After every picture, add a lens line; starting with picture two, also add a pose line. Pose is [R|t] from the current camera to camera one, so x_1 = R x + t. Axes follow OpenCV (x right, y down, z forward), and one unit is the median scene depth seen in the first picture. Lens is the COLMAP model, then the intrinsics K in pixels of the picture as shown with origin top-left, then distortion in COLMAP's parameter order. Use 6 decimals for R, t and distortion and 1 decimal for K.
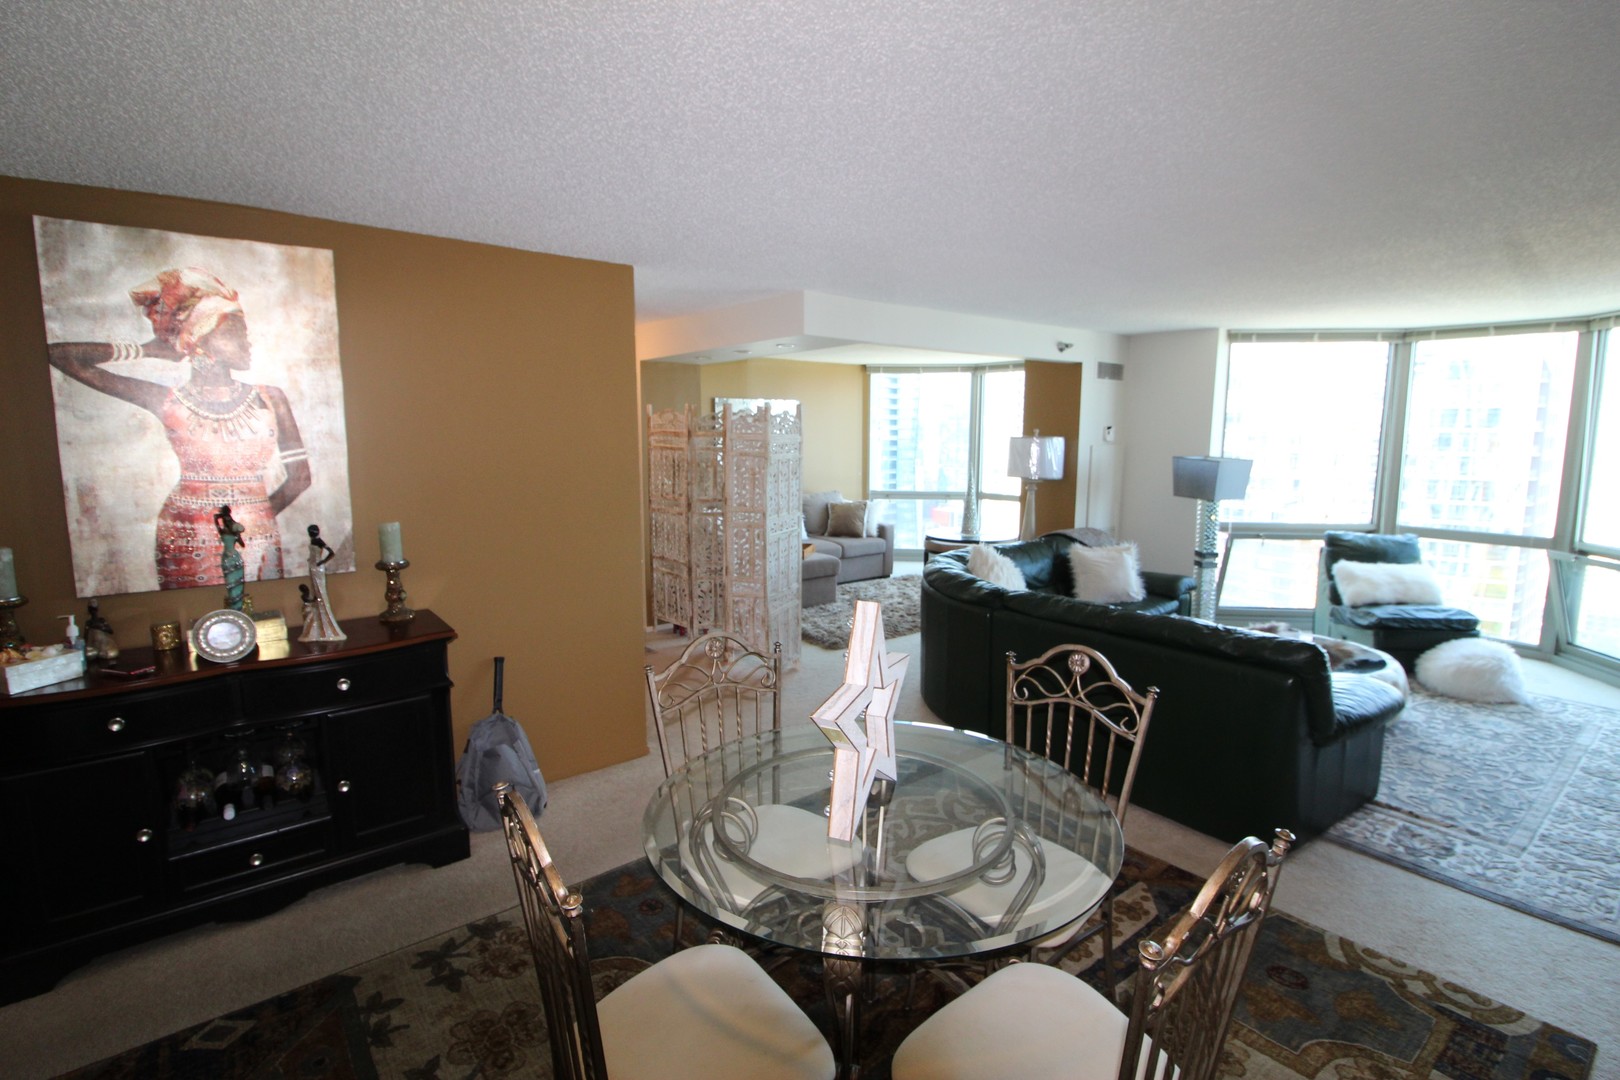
lens RADIAL K [[750.5, 0, 815.2], [0, 750.5, 533.0], [0, 0, 1]] dist [-0.007856, -0.009994]
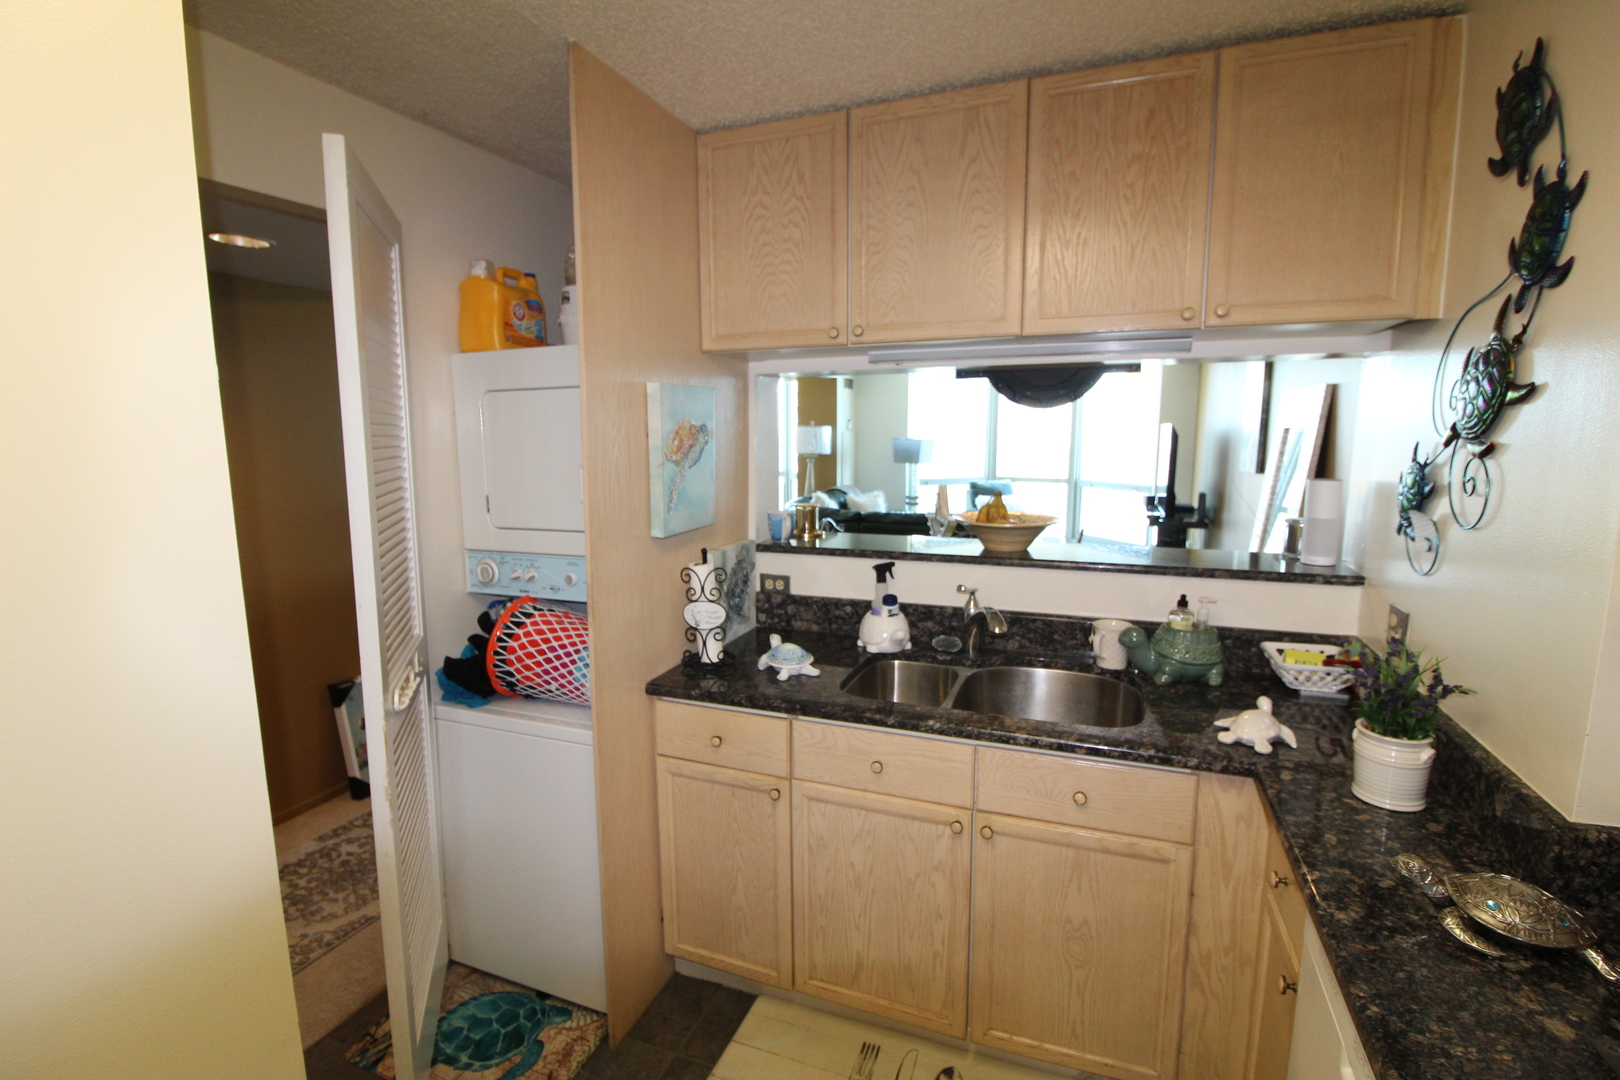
lens RADIAL K [[750.5, 0, 805.9], [0, 750.5, 533.5], [0, 0, 1]] dist [-0.007856, -0.009994]
pose [[0.859551, -0.071914, 0.505964, -0.494810], [0.064890, 0.997394, 0.031525, 0.038805], [-0.506913, 0.005735, 0.861978, -0.291024]]
